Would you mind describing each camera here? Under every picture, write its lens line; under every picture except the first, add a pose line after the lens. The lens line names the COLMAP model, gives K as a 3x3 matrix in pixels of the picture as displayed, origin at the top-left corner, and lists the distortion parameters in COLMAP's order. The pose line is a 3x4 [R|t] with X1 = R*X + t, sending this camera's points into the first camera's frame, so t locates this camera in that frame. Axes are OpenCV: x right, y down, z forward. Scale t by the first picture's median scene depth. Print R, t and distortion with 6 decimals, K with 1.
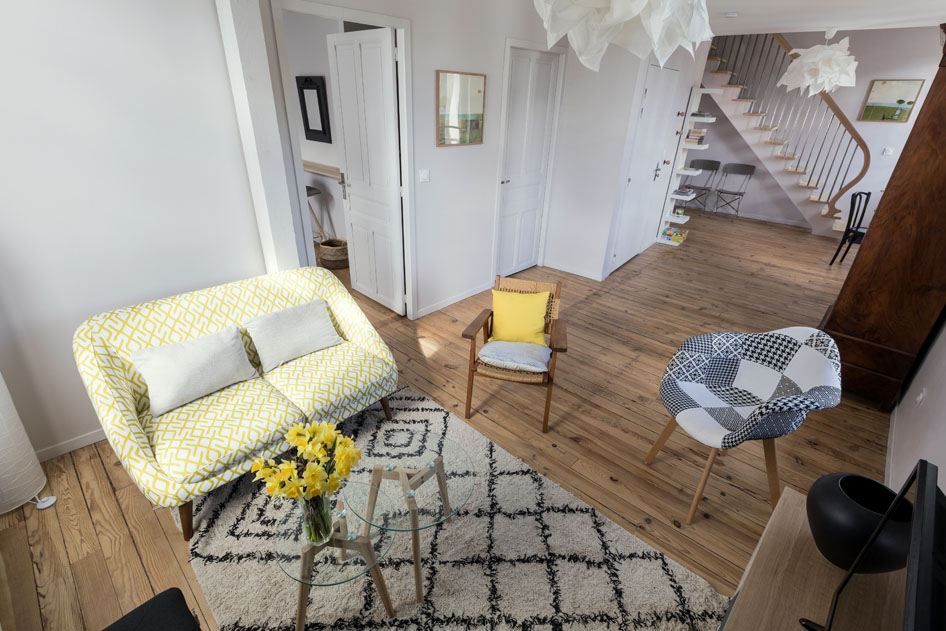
lens RADIAL K [[428.0, 0, 470.0], [0, 428.0, 315.1], [0, 0, 1]] dist [0.000909, -0.000290]
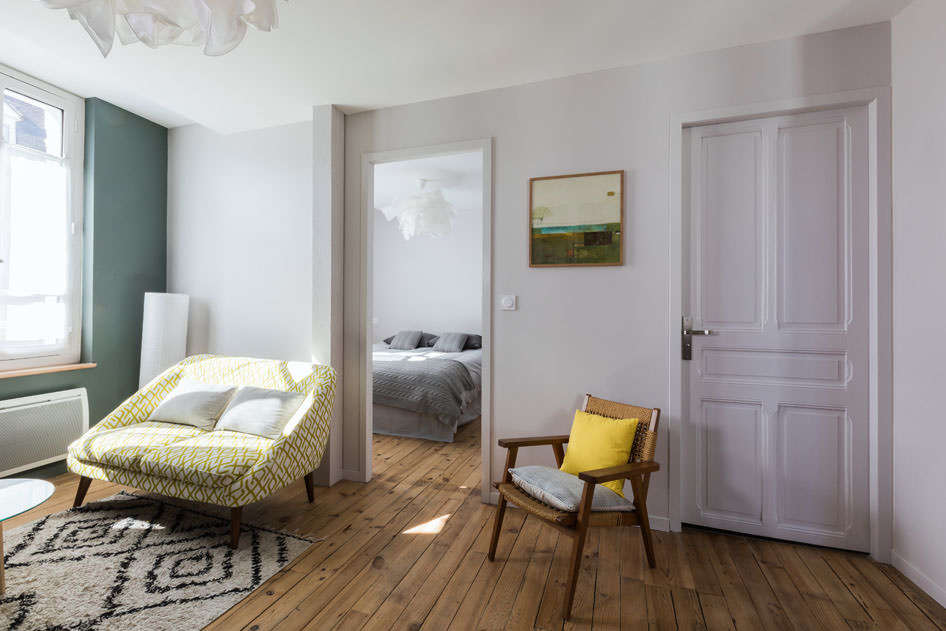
lens RADIAL K [[428.0, 0, 474.5], [0, 428.0, 309.6], [0, 0, 1]] dist [0.000909, -0.000290]
pose [[0.414871, -0.028136, -0.909445, 0.734440], [-0.409428, 0.886839, -0.214210, -0.162137], [0.812558, 0.461222, 0.356404, 0.886192]]
